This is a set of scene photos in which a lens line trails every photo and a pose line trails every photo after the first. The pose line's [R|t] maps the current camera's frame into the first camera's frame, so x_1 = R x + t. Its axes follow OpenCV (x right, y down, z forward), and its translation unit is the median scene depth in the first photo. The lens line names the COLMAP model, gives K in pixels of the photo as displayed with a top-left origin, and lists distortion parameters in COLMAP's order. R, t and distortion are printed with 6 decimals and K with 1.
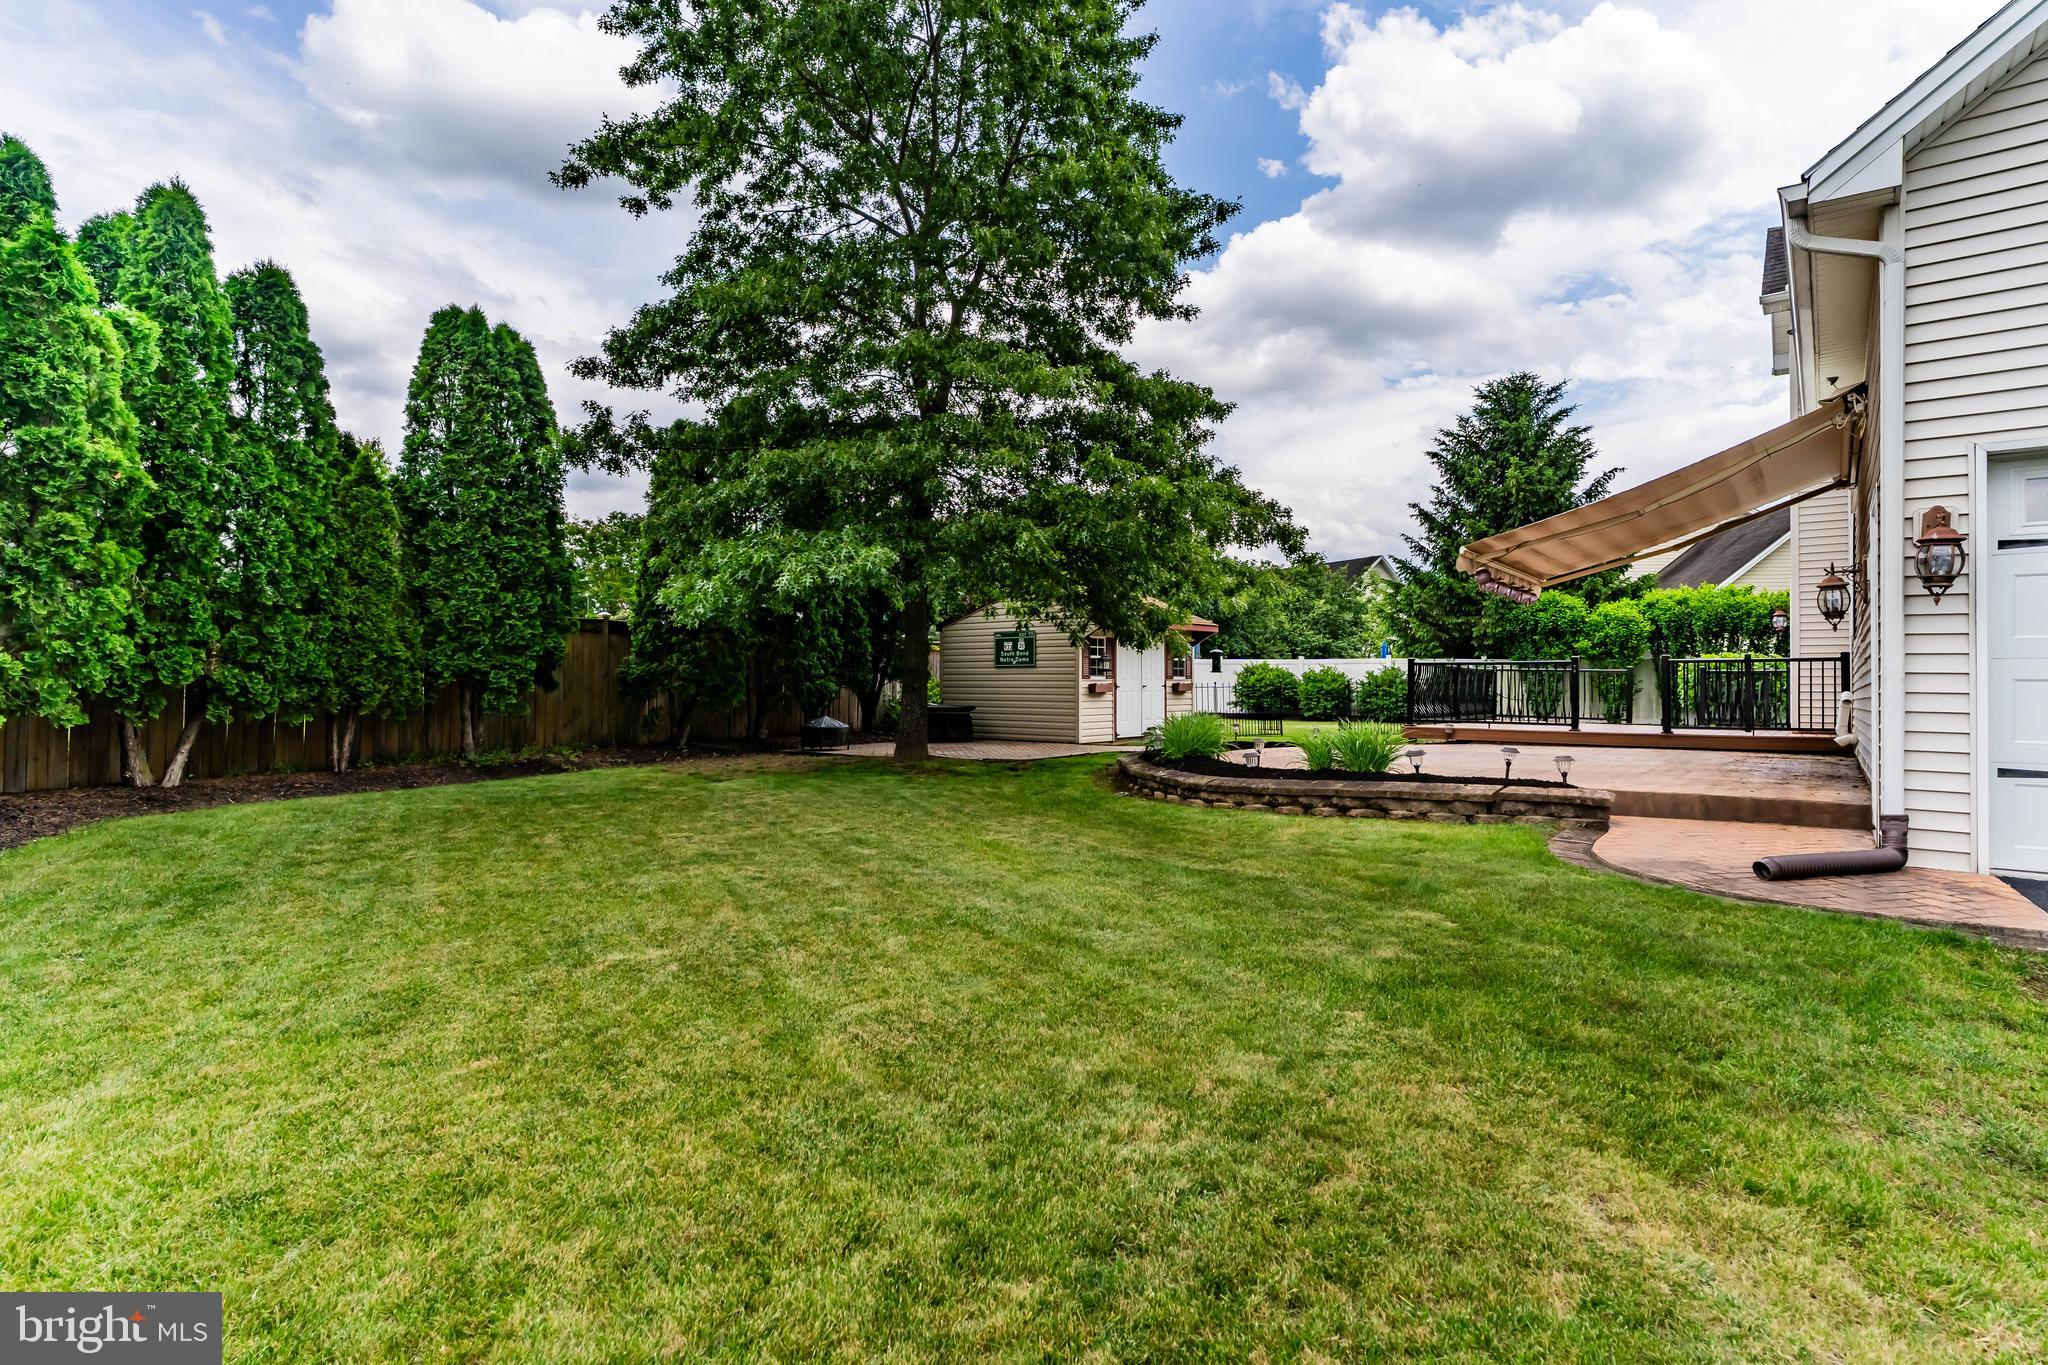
lens RADIAL K [[1048.6, 0, 1024.0], [0, 1048.6, 682.5], [0, 0, 1]] dist [-0.002141, 0.000581]
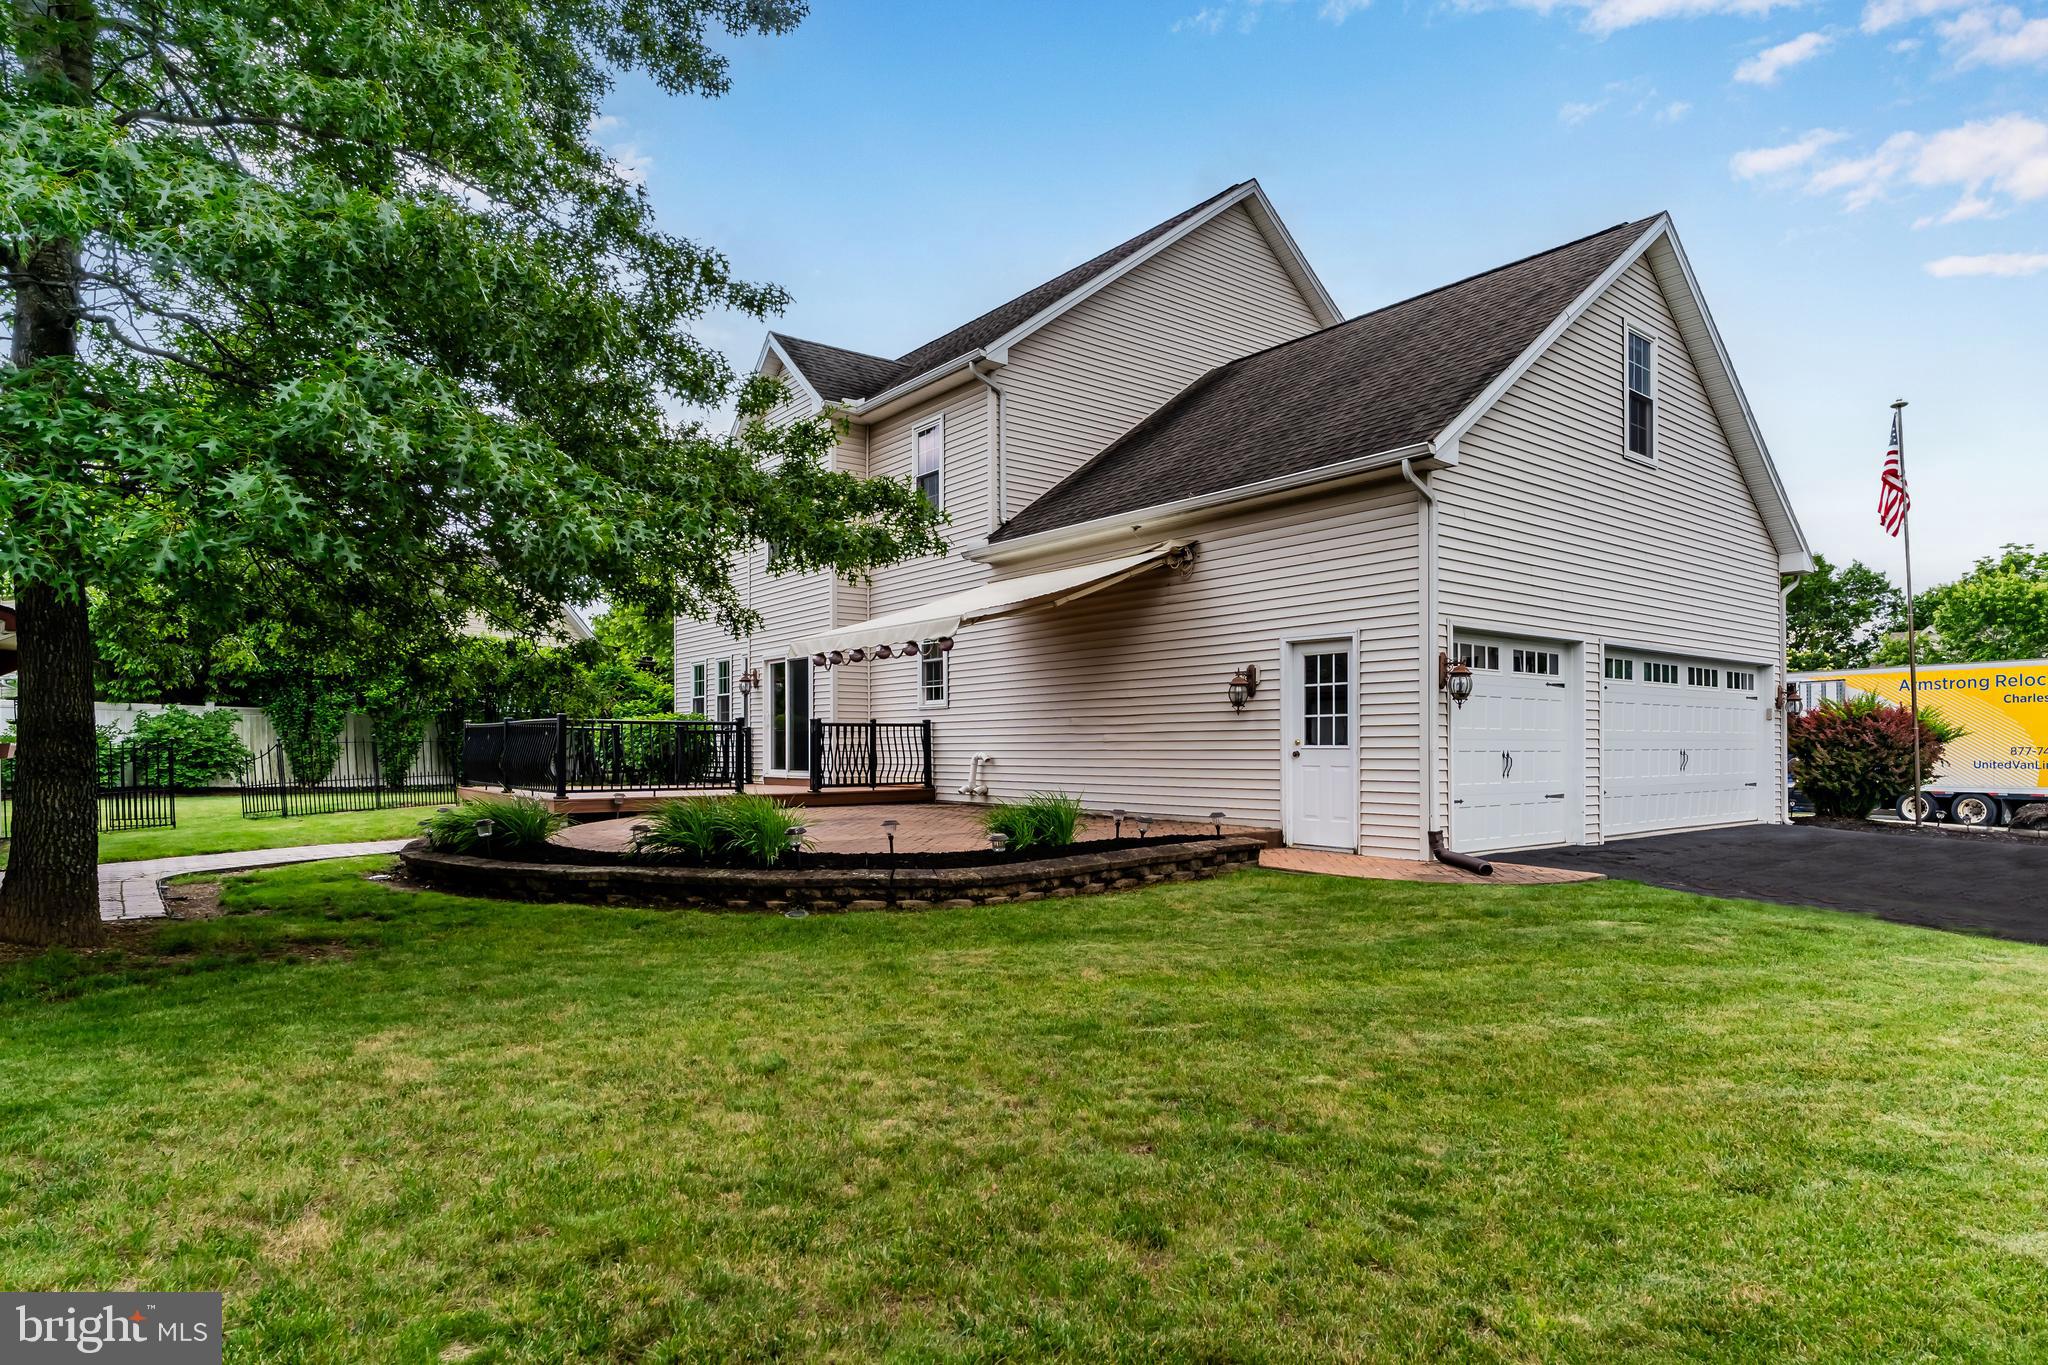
lens RADIAL K [[1128.5, 0, 1024.0], [0, 1128.5, 682.5], [0, 0, 1]] dist [-0.000292, 0.000196]
pose [[0.206179, 0.051036, 0.977182, -0.524421], [-0.008491, 0.998695, -0.050368, -0.008063], [-0.978477, 0.002087, 0.206343, 0.604019]]
